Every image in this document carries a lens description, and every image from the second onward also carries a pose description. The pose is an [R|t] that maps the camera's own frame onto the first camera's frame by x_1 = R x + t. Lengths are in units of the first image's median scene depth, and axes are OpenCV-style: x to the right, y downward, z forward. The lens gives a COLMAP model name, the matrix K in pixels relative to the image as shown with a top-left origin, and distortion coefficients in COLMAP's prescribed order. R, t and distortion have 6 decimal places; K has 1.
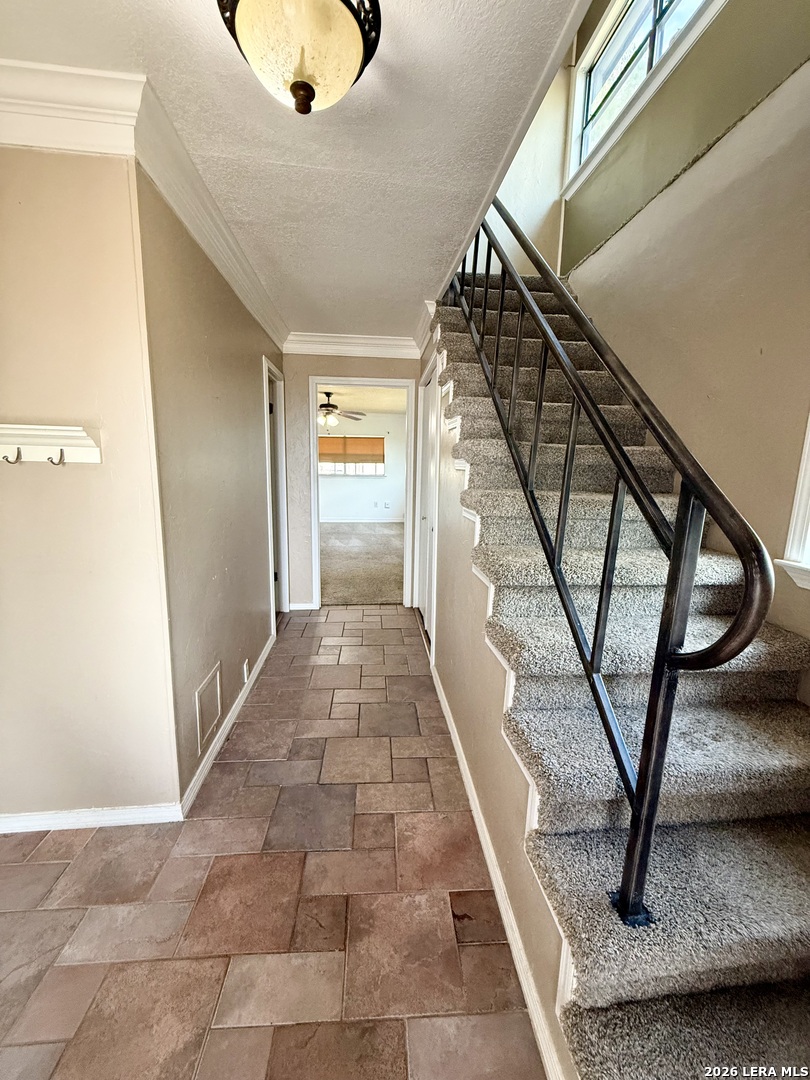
lens RADIAL K [[432.1, 0, 412.0], [0, 432.1, 535.1], [0, 0, 1]] dist [-0.000231, 0.000618]
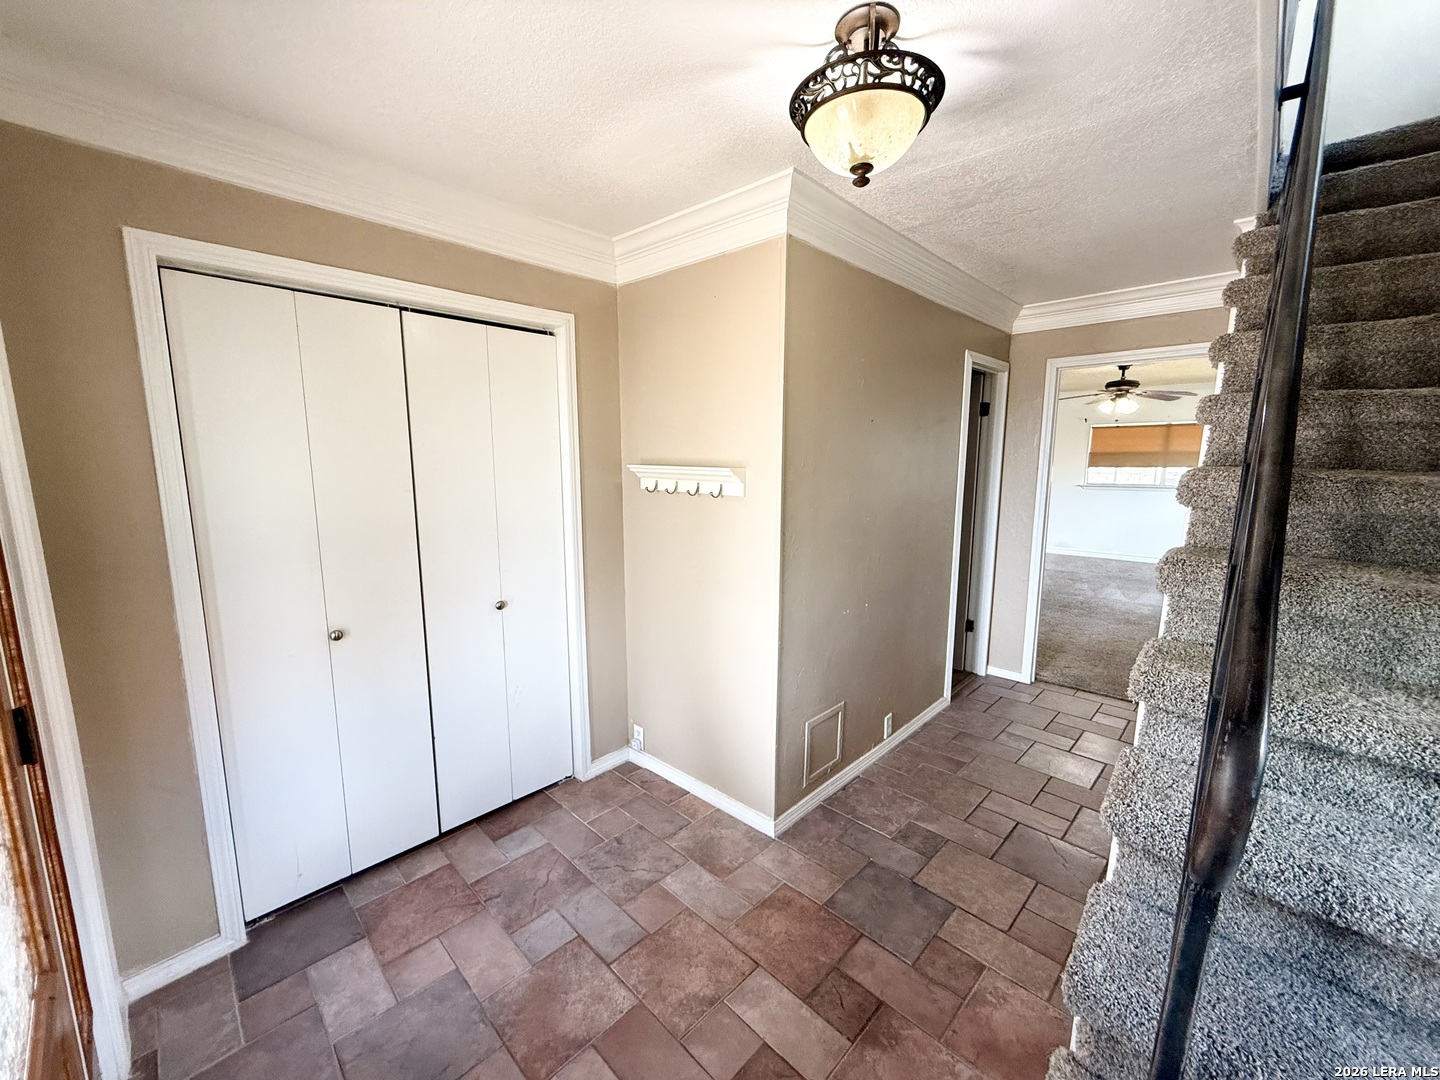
lens RADIAL K [[576.1, 0, 715.7], [0, 576.1, 541.7], [0, 0, 1]] dist [-0.000231, 0.000618]
pose [[0.658515, 0.092814, -0.746822, 0.309679], [-0.113851, 0.993230, 0.023049, -0.055411], [0.743905, 0.069849, 0.664625, -0.063780]]
